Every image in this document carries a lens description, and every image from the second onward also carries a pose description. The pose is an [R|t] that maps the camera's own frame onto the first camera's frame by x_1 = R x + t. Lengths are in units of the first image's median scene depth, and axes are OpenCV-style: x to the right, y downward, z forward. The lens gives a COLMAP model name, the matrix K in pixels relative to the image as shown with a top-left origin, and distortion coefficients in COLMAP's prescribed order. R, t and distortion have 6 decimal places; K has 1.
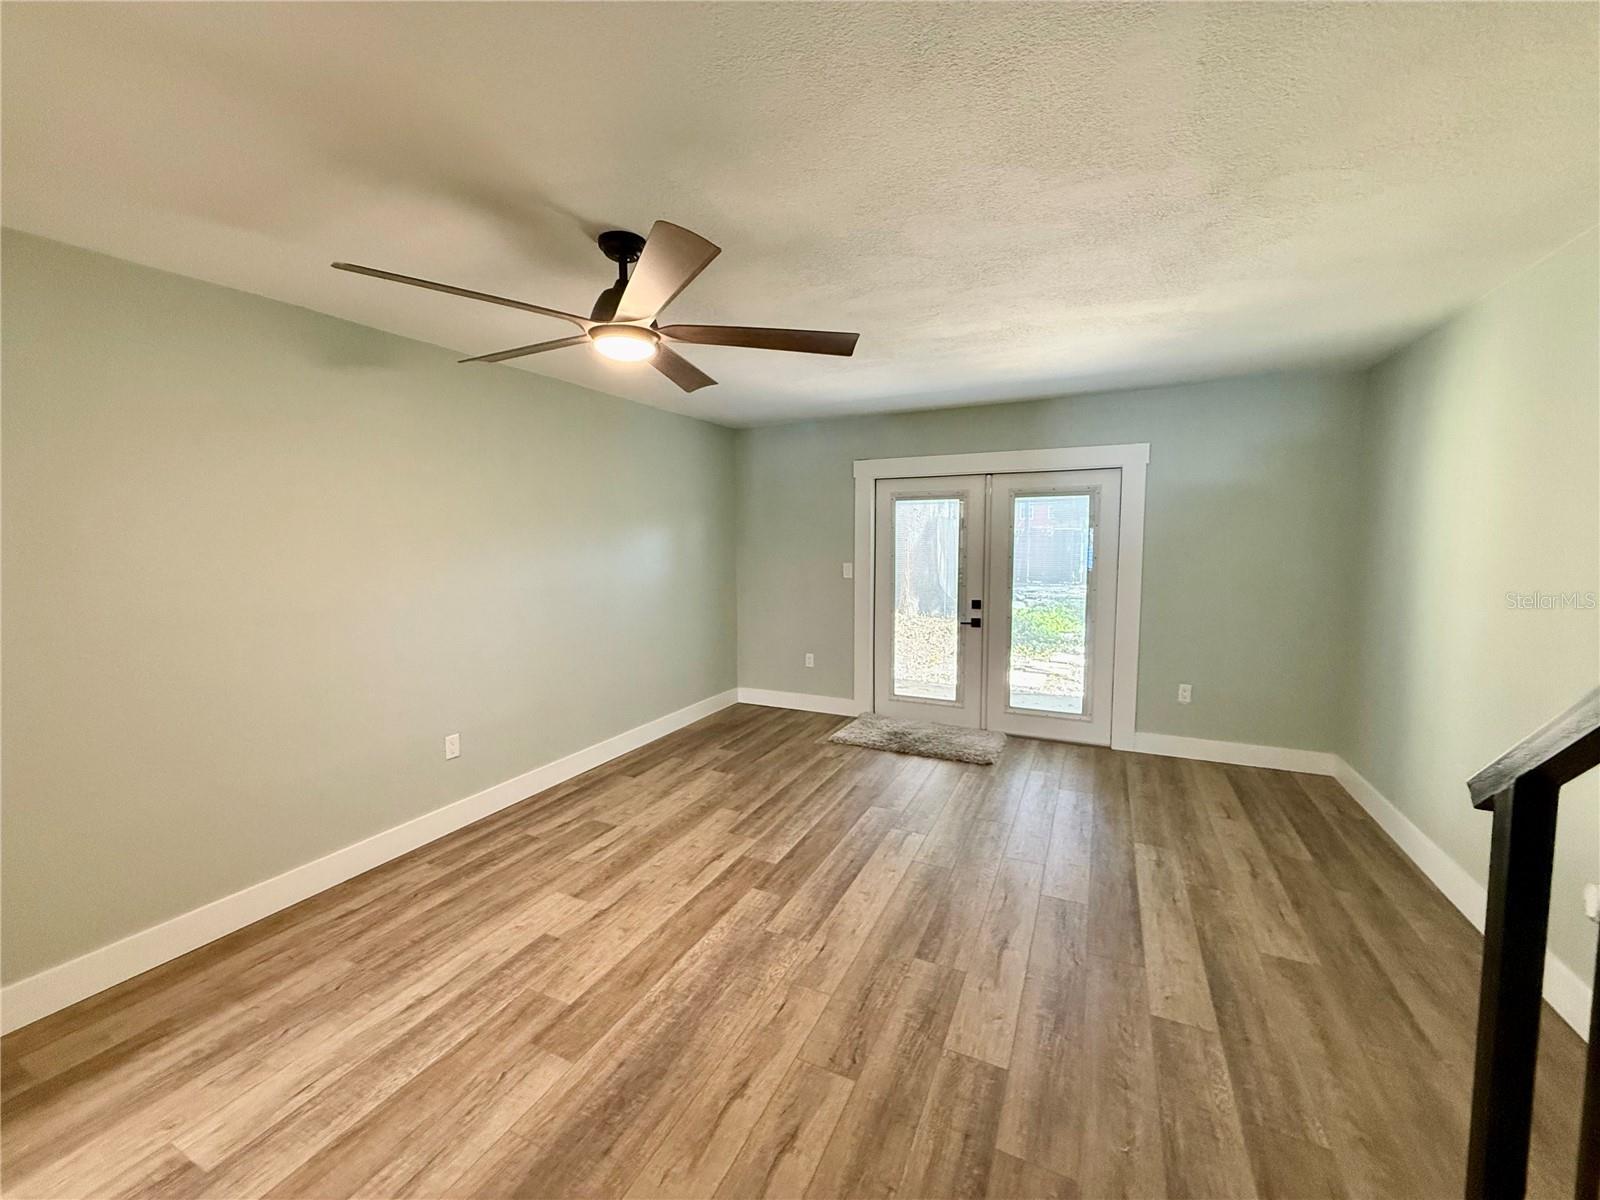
lens RADIAL K [[639.4, 0, 797.6], [0, 639.4, 597.7], [0, 0, 1]] dist [-0.000528, 0.000545]
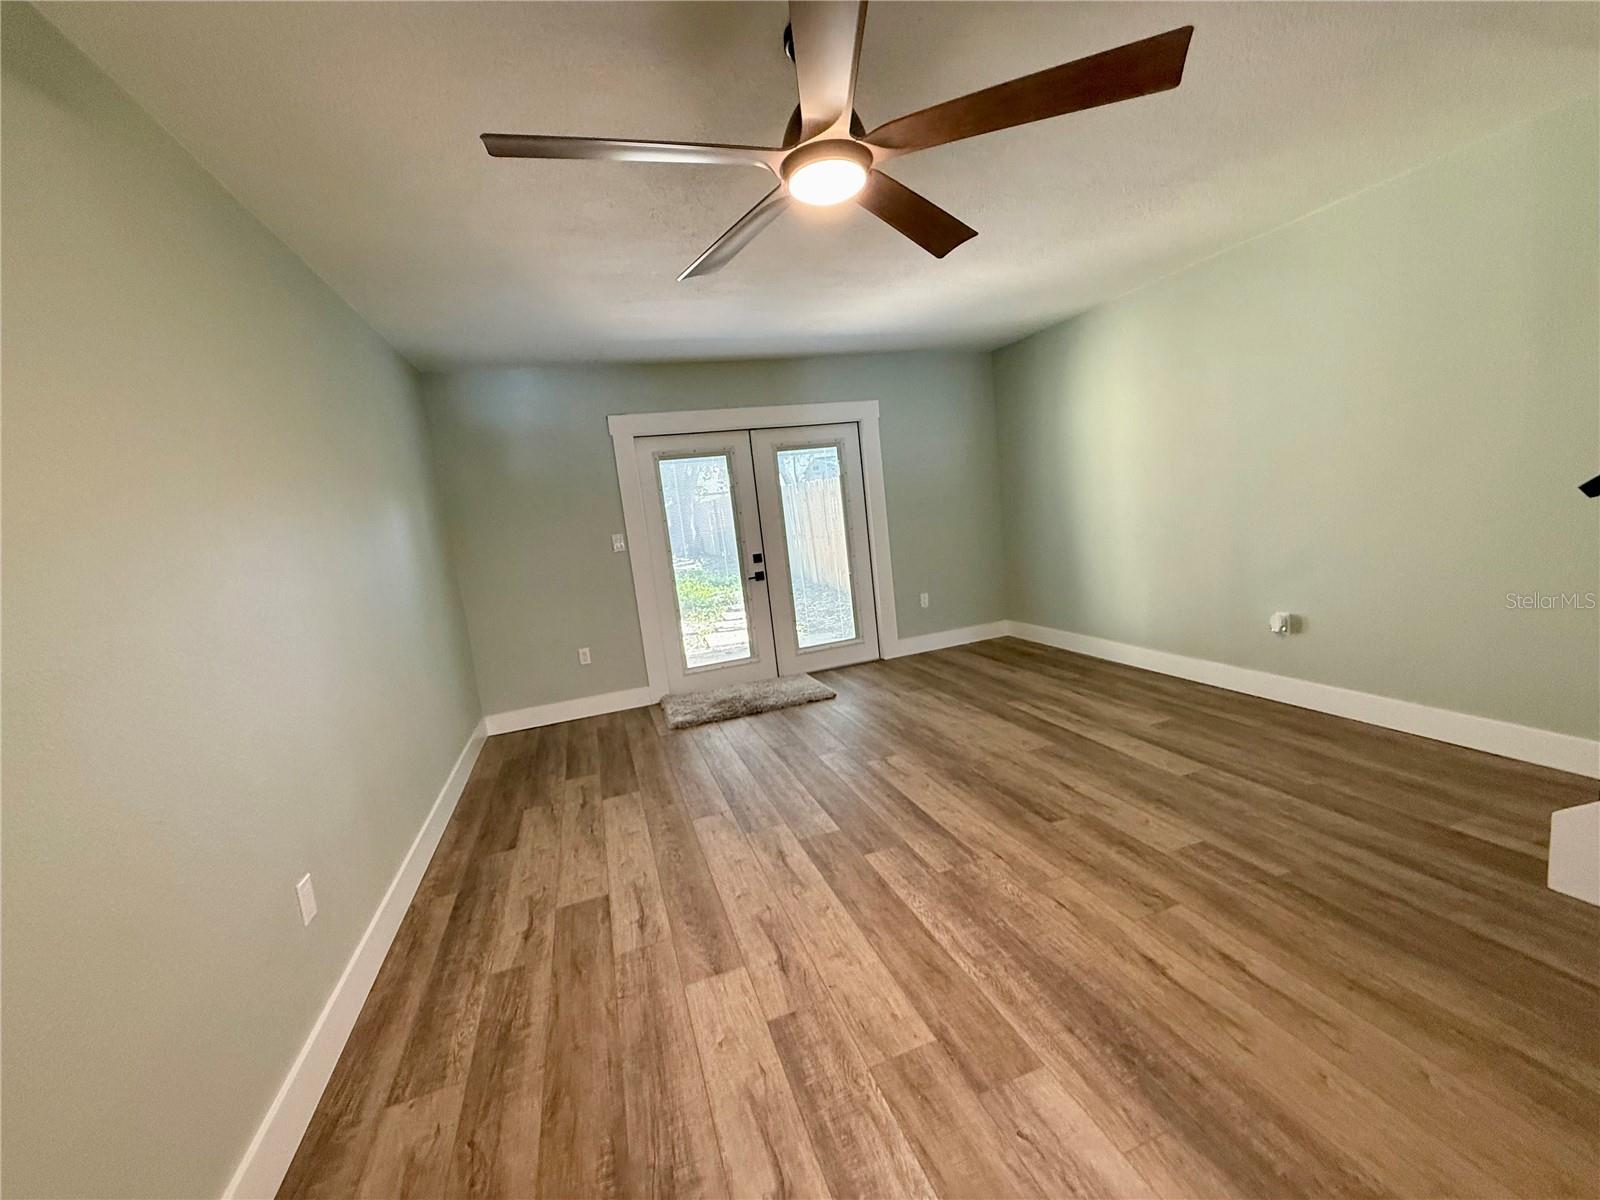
lens RADIAL K [[639.4, 0, 797.5], [0, 639.4, 597.8], [0, 0, 1]] dist [-0.000528, 0.000545]
pose [[0.712983, -0.169476, 0.680392, -0.591667], [0.168076, 0.983369, 0.068816, 0.020560], [-0.680739, 0.065293, 0.729611, 0.336188]]
